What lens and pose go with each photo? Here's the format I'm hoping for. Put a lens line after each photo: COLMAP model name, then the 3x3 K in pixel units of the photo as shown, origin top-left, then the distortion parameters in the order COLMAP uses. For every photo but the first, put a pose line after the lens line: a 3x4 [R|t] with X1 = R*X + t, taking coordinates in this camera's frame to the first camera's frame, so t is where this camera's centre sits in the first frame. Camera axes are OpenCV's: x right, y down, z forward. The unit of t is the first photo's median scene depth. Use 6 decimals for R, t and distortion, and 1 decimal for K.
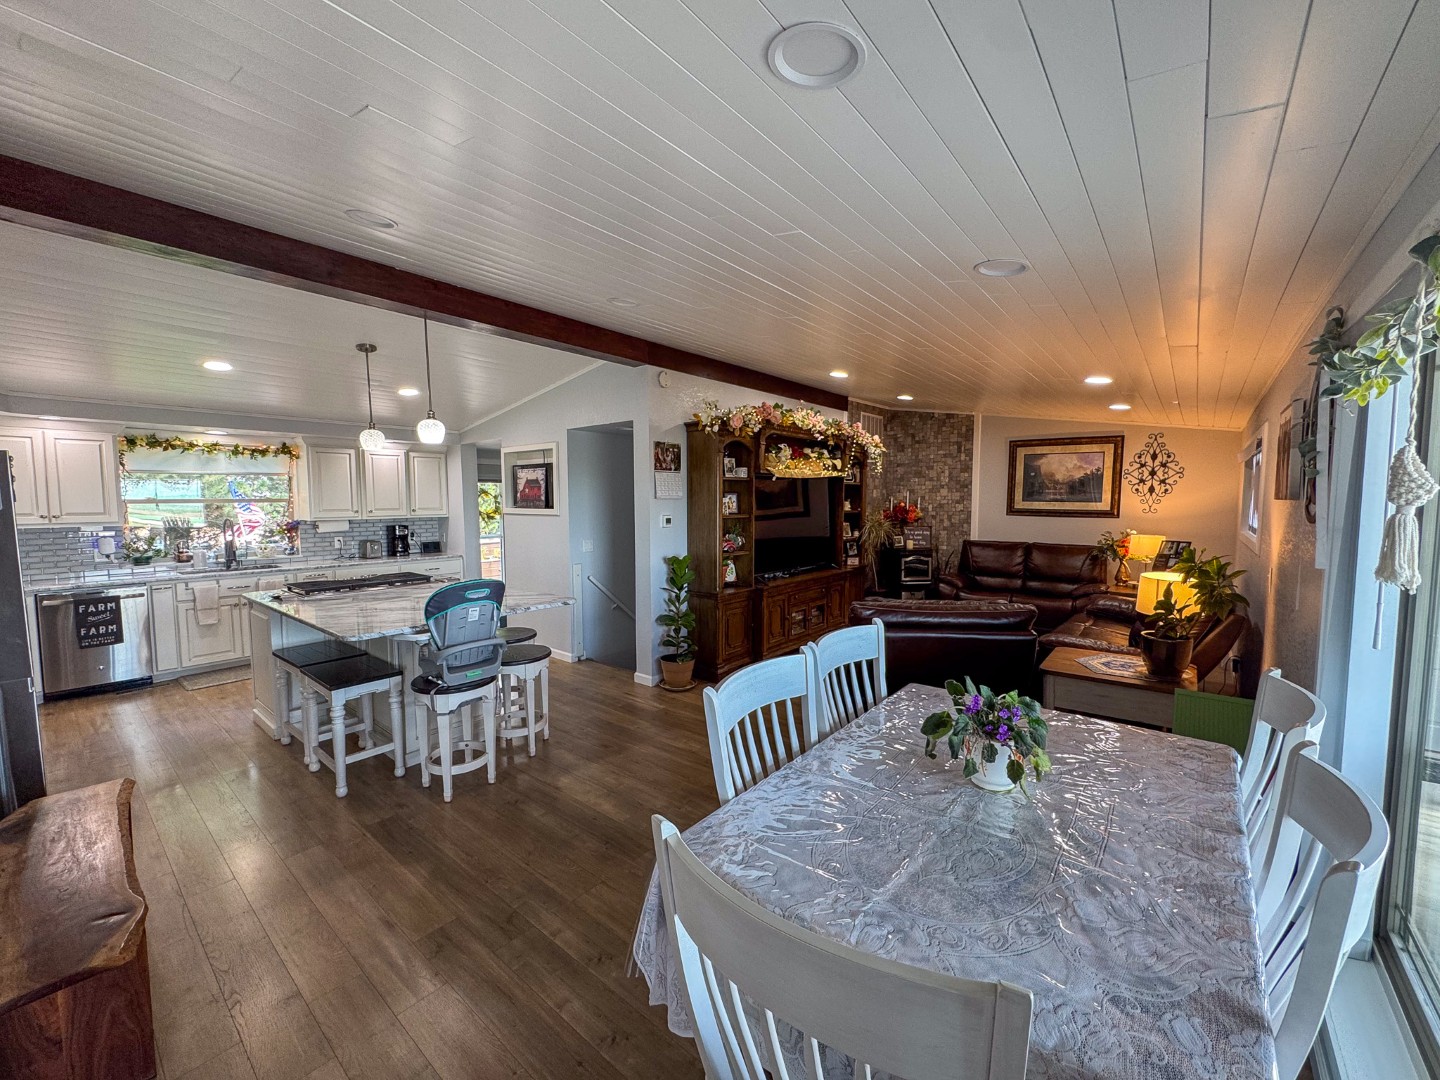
lens RADIAL K [[580.0, 0, 716.8], [0, 580.0, 541.7], [0, 0, 1]] dist [-0.005321, -0.000331]
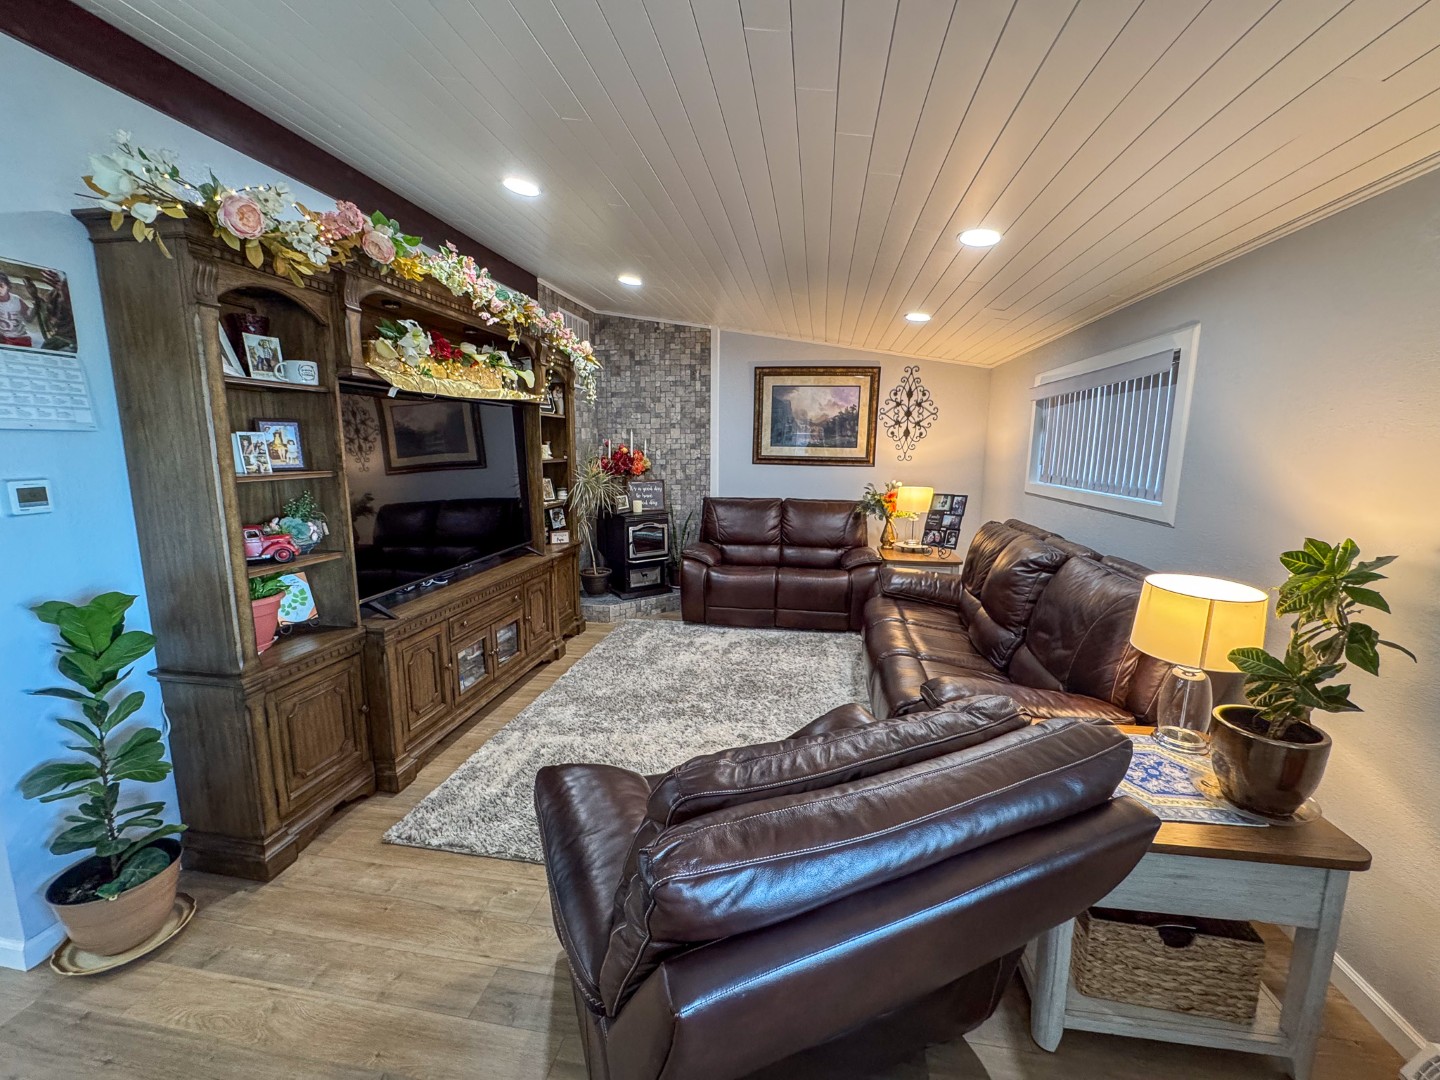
lens RADIAL K [[580.0, 0, 721.6], [0, 580.0, 540.7], [0, 0, 1]] dist [-0.005321, -0.000331]
pose [[0.862991, -0.074828, 0.499648, 0.071839], [0.029824, 0.994791, 0.097471, -0.022849], [-0.504339, -0.069215, 0.860727, 0.379349]]
